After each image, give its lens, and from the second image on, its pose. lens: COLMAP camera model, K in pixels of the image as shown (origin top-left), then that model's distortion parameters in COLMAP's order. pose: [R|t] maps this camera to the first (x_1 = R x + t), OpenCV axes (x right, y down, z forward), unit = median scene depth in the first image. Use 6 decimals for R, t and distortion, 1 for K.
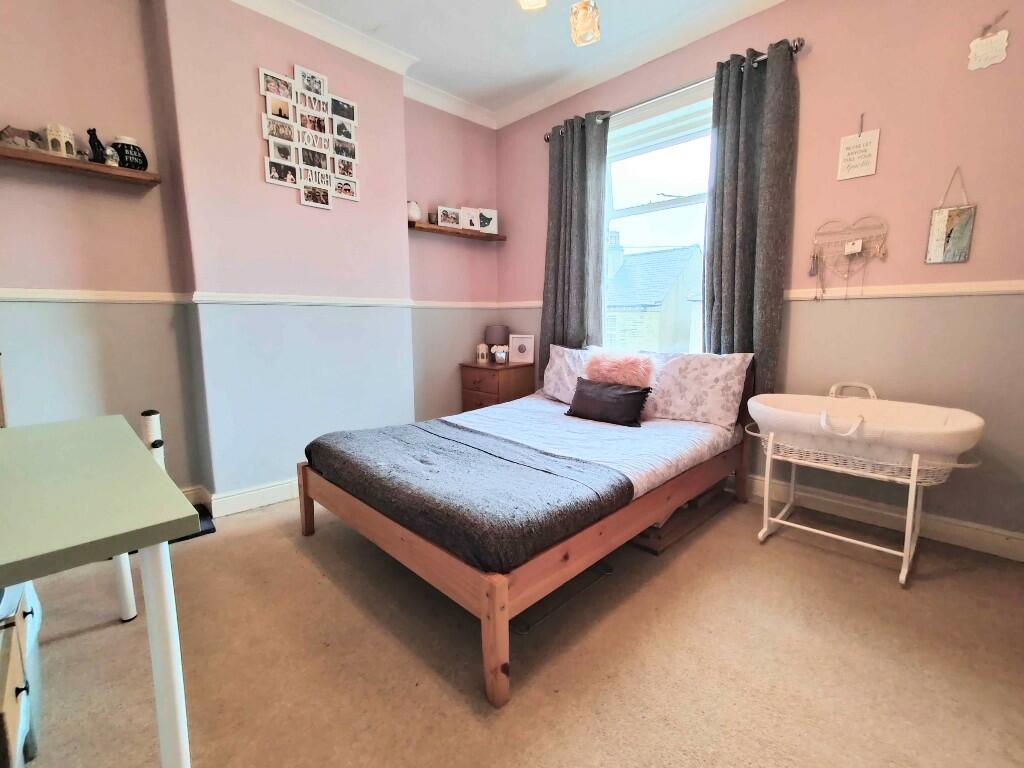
lens RADIAL K [[447.9, 0, 511.8], [0, 447.9, 382.3], [0, 0, 1]] dist [0.001694, -0.000504]
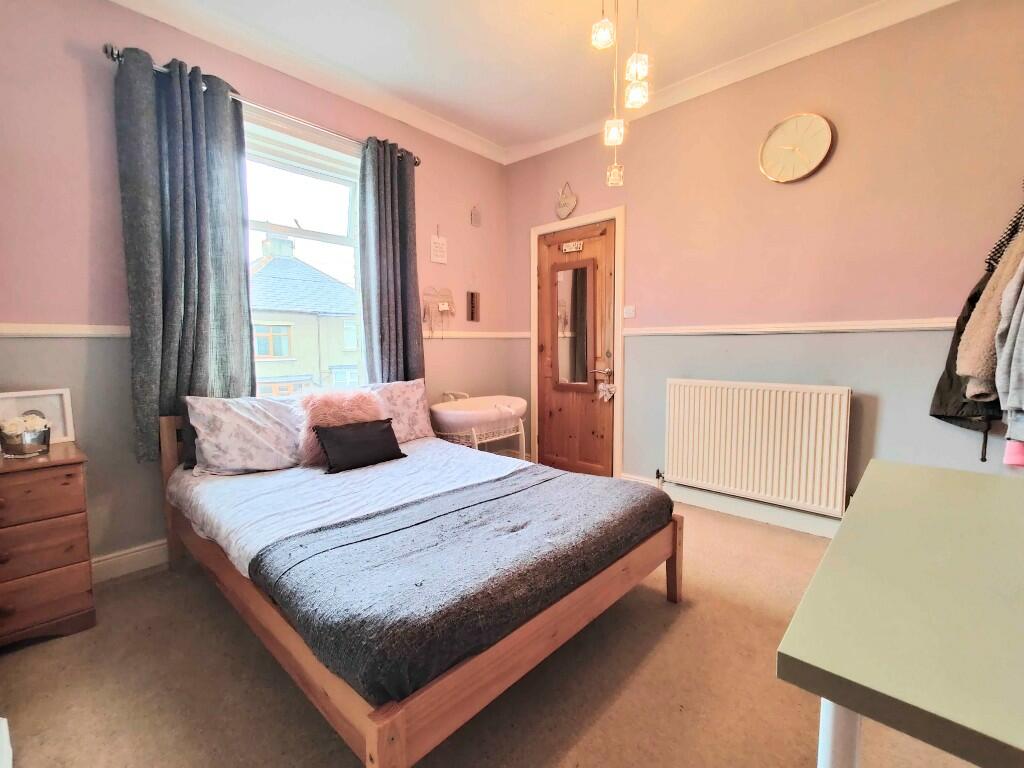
lens RADIAL K [[447.9, 0, 511.0], [0, 447.9, 380.6], [0, 0, 1]] dist [0.001694, -0.000504]
pose [[-0.034243, -0.072469, 0.996783, -0.860492], [0.149830, 0.985724, 0.076812, -0.132391], [-0.988119, 0.151978, -0.022896, 0.859543]]
